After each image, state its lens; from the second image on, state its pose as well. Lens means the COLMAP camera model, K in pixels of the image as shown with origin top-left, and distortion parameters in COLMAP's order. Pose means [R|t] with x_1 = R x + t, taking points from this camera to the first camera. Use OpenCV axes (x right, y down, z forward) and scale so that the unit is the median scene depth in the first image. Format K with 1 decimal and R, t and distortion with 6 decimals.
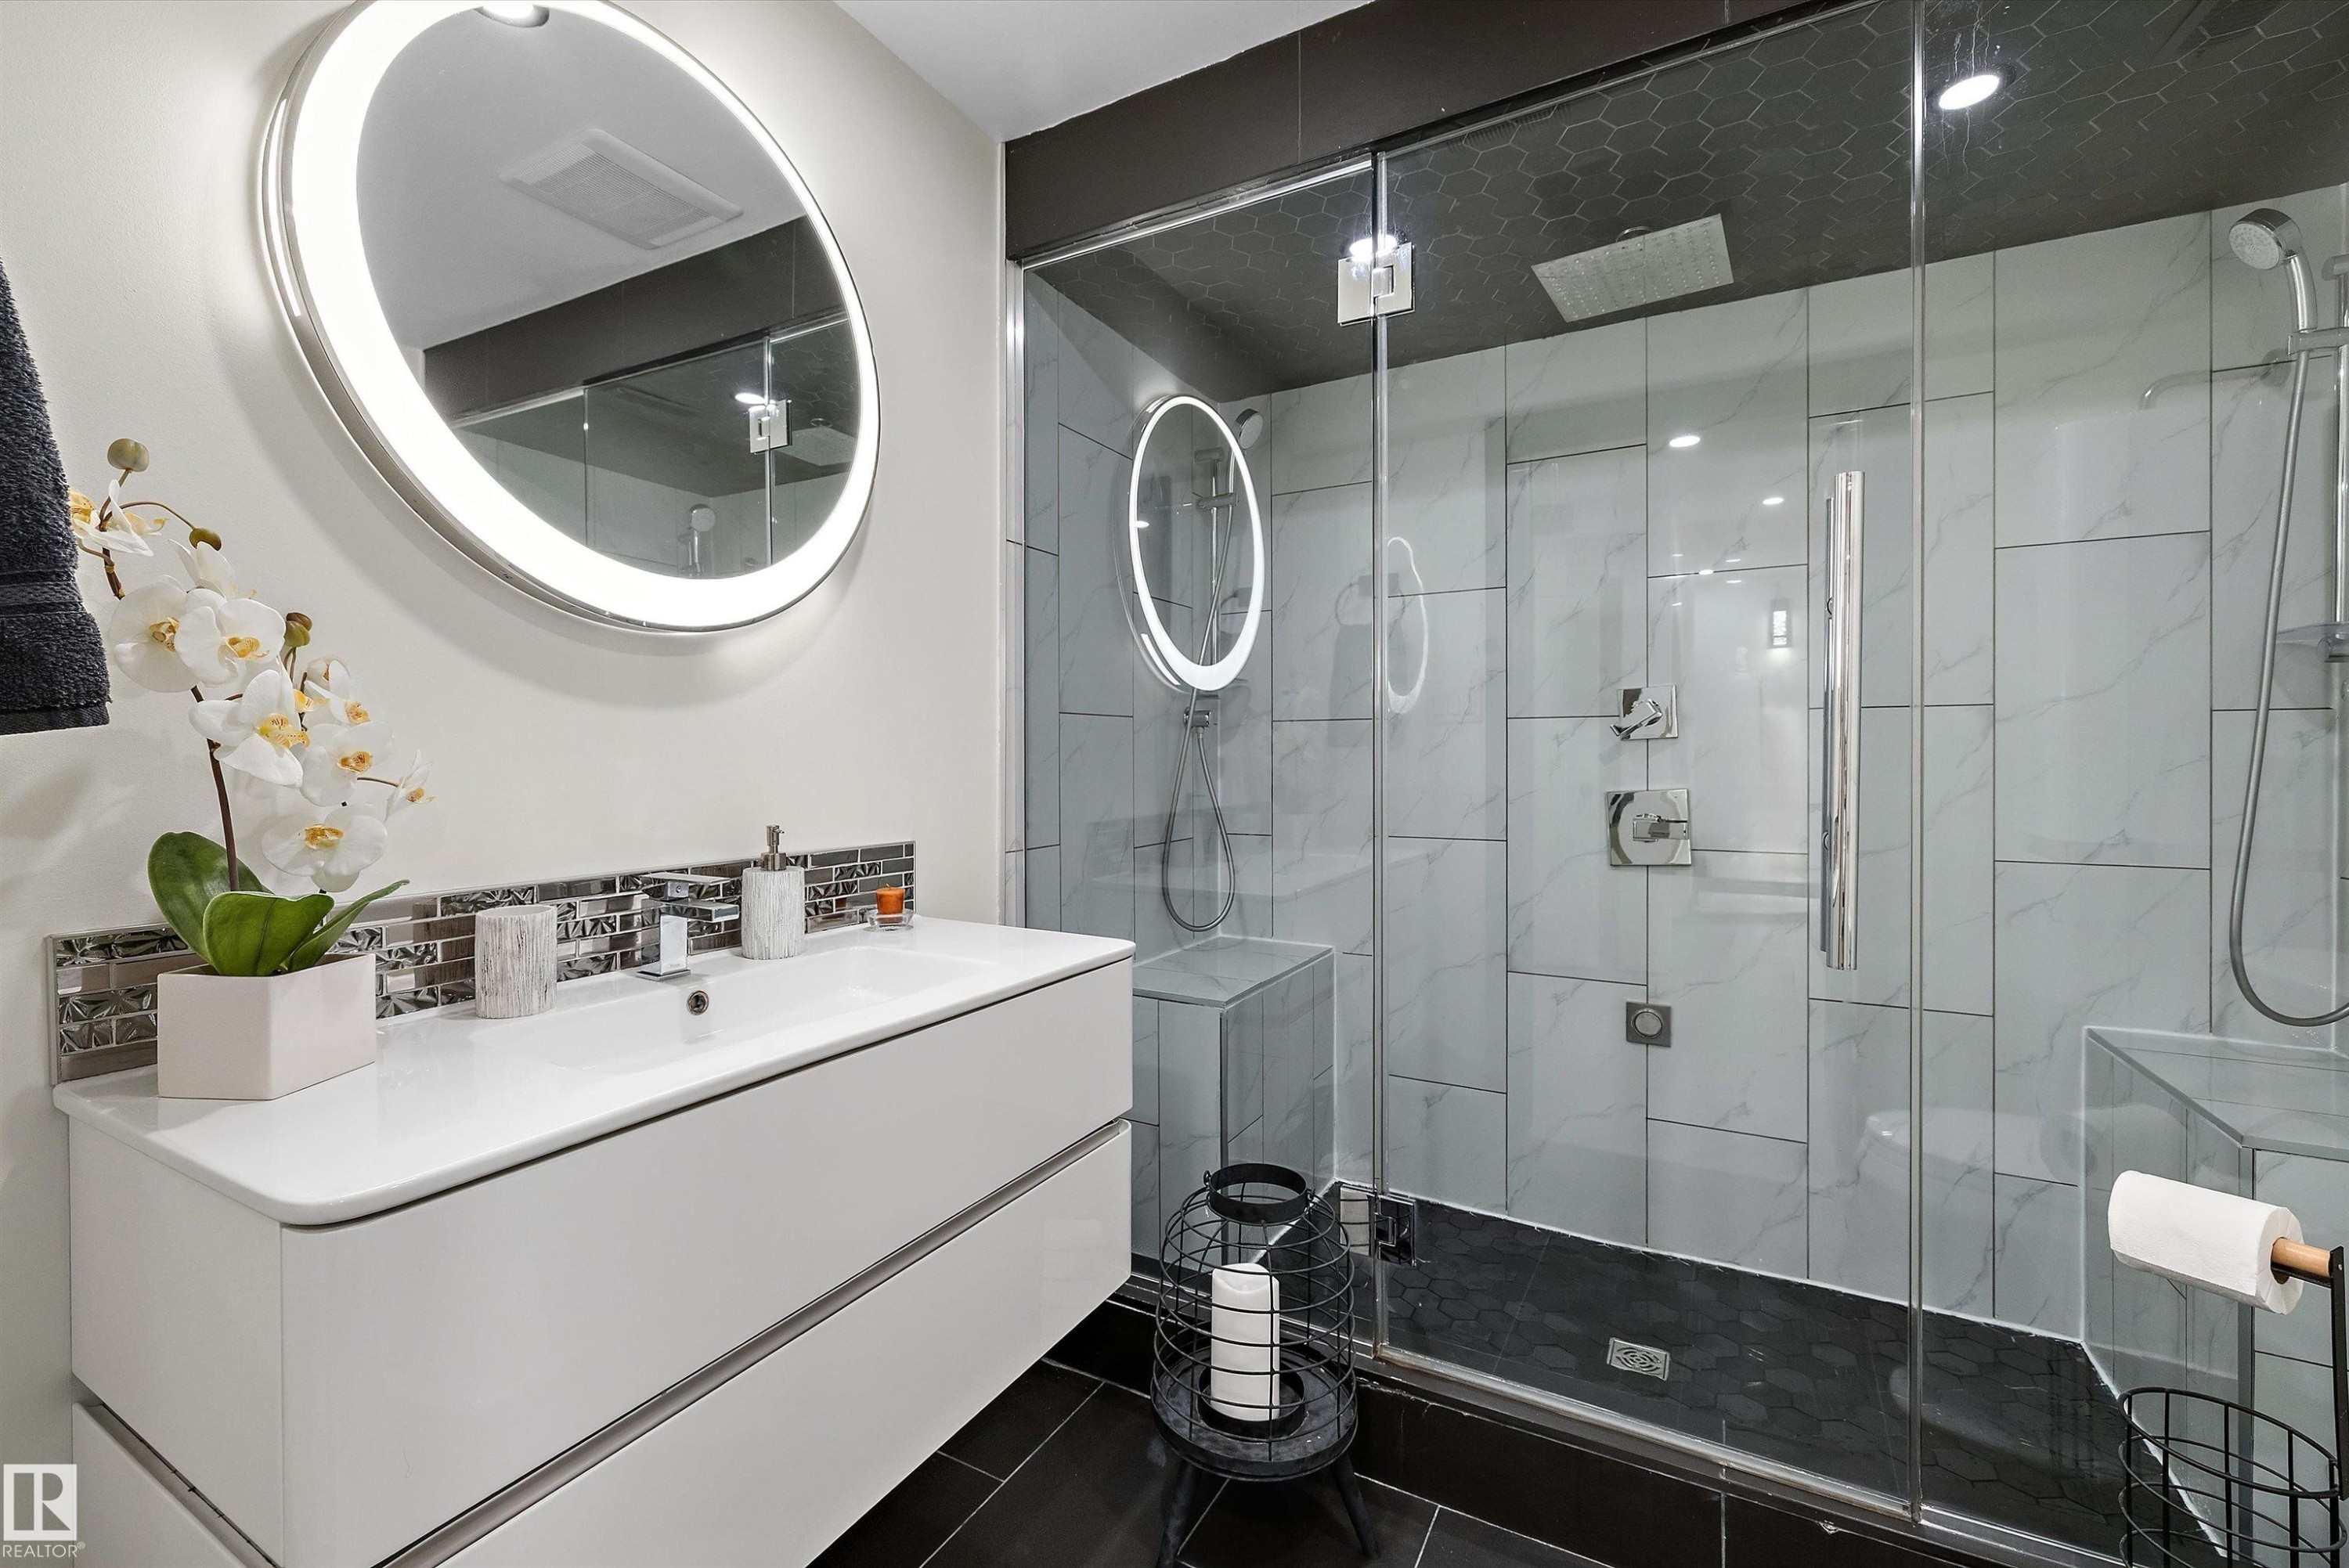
lens RADIAL K [[995.0, 0, 1174.6], [0, 995.0, 757.1], [0, 0, 1]] dist [-0.000560, 0.000258]
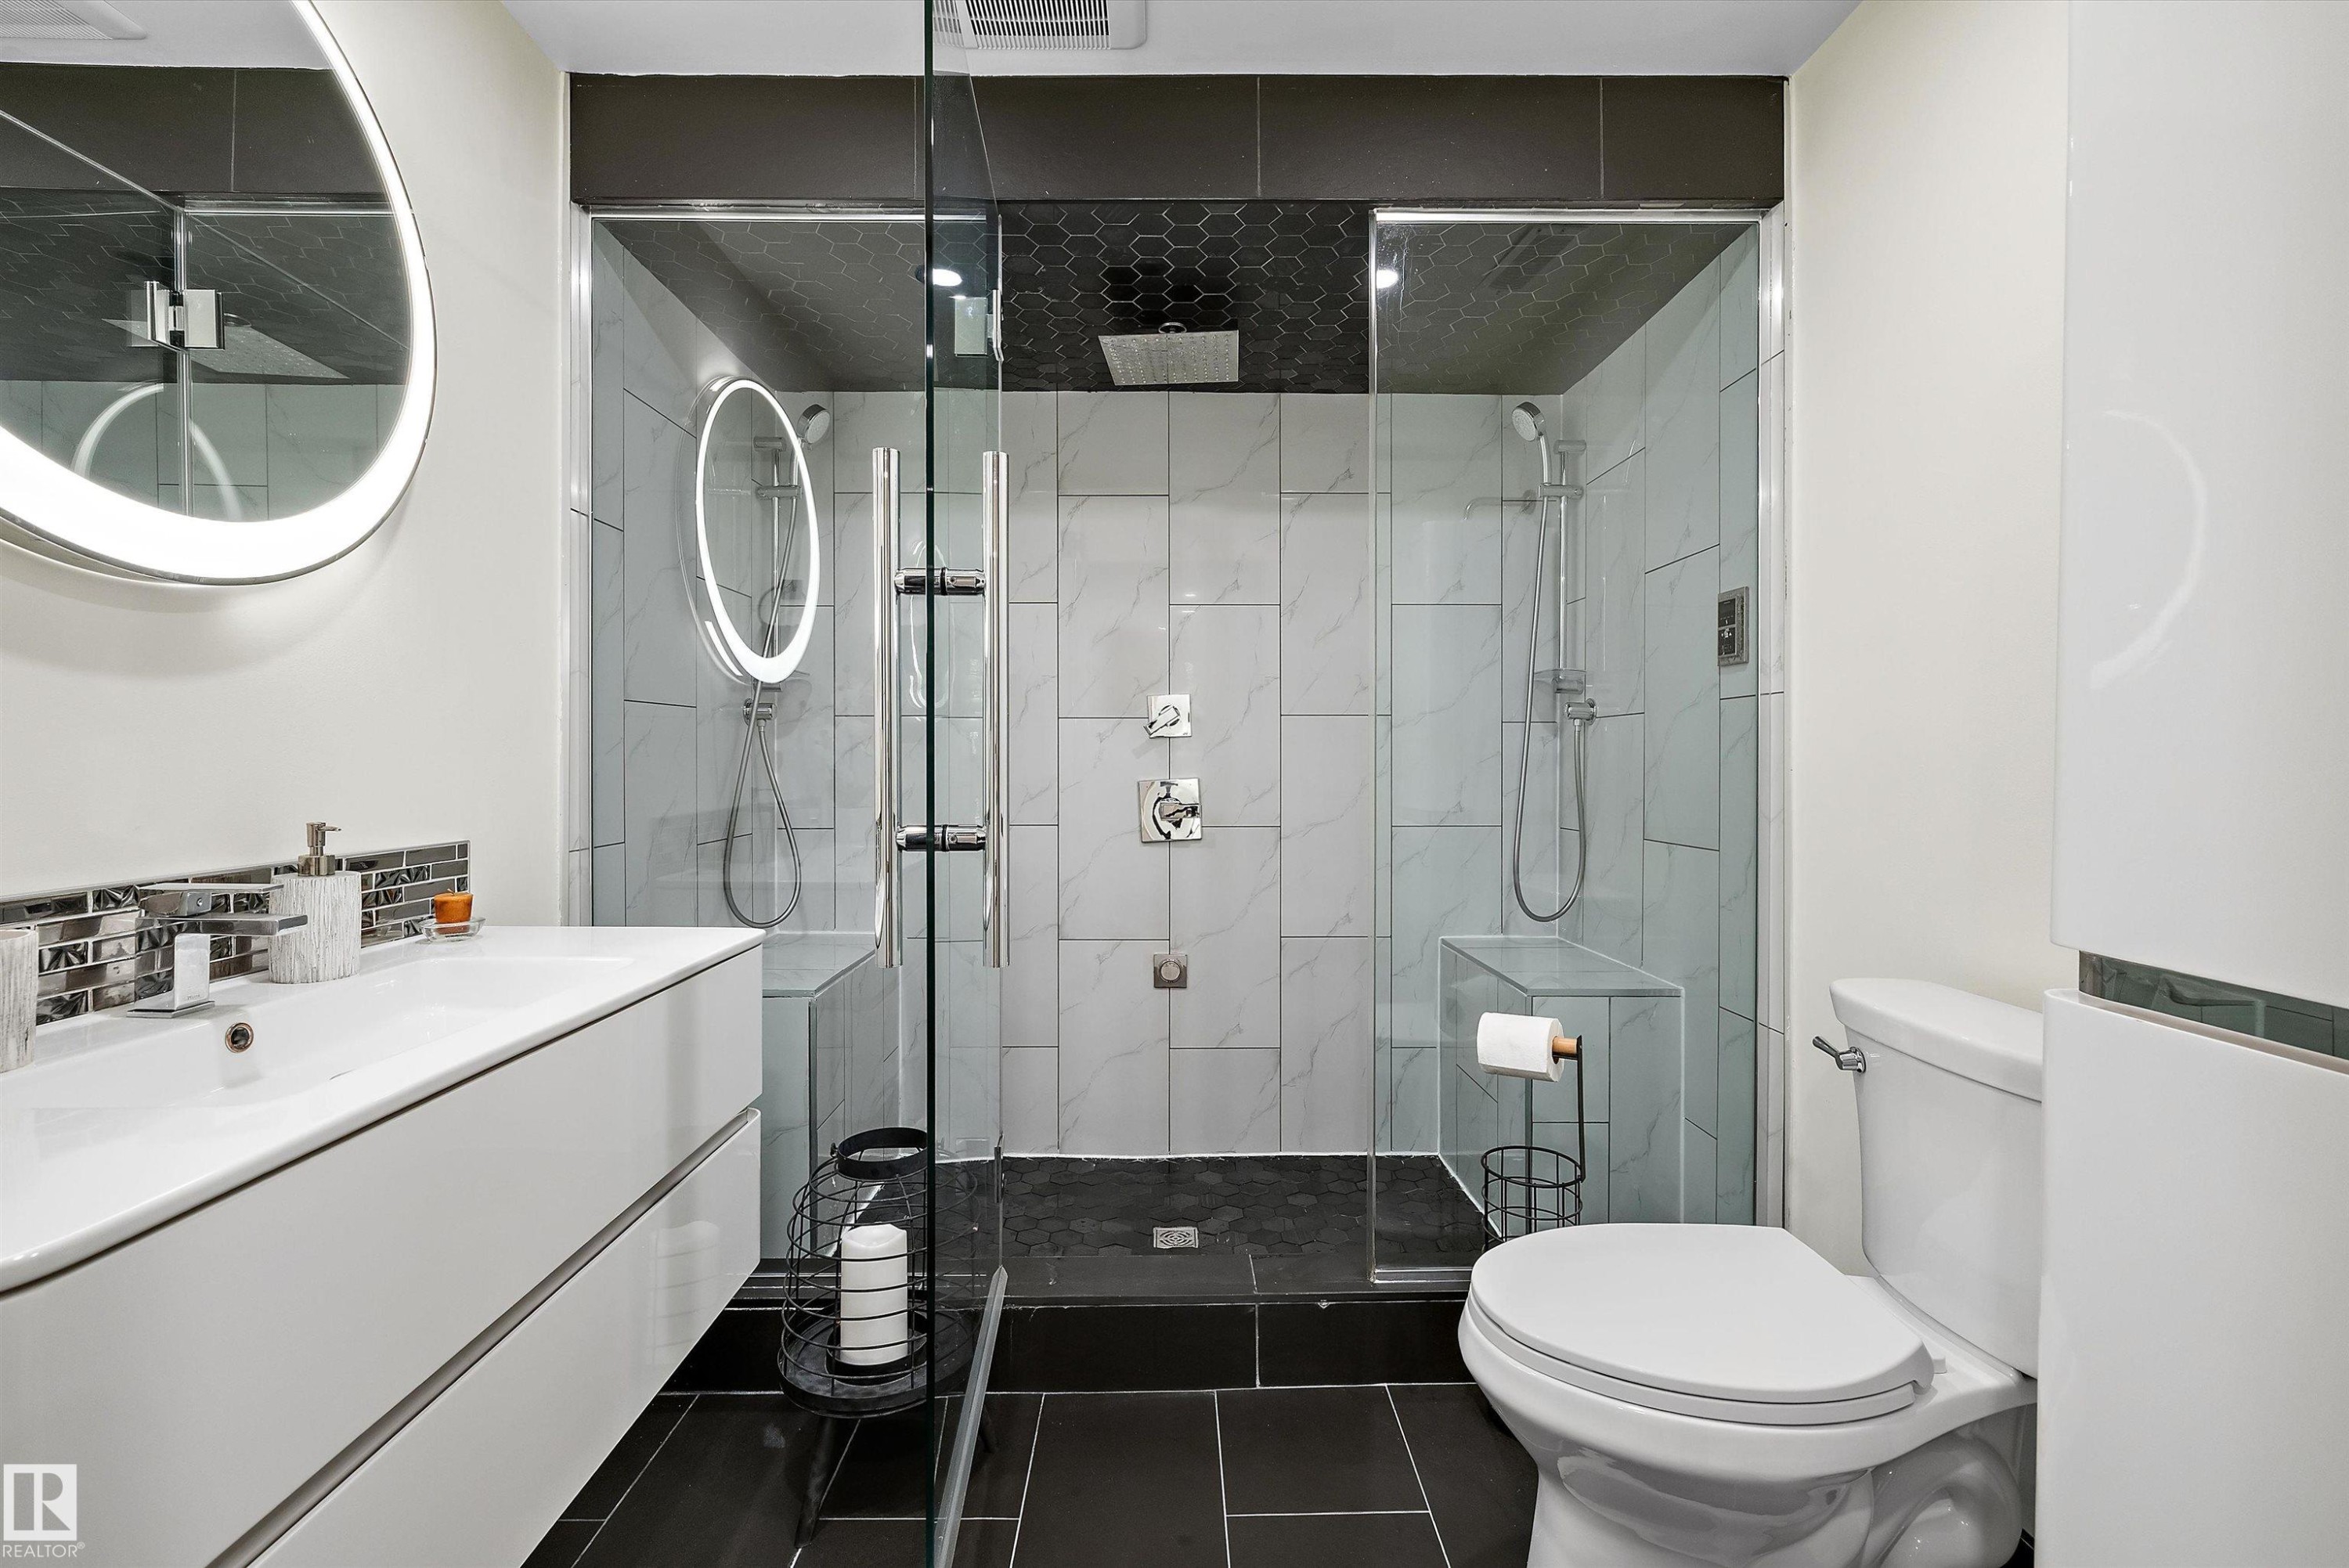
lens RADIAL K [[995.0, 0, 1174.6], [0, 995.0, 757.1], [0, 0, 1]] dist [-0.000560, 0.000258]
pose [[0.865762, 0.002751, 0.500448, -0.162234], [-0.001496, 0.999995, -0.002909, 0.012204], [-0.500454, 0.001770, 0.865761, -0.073123]]
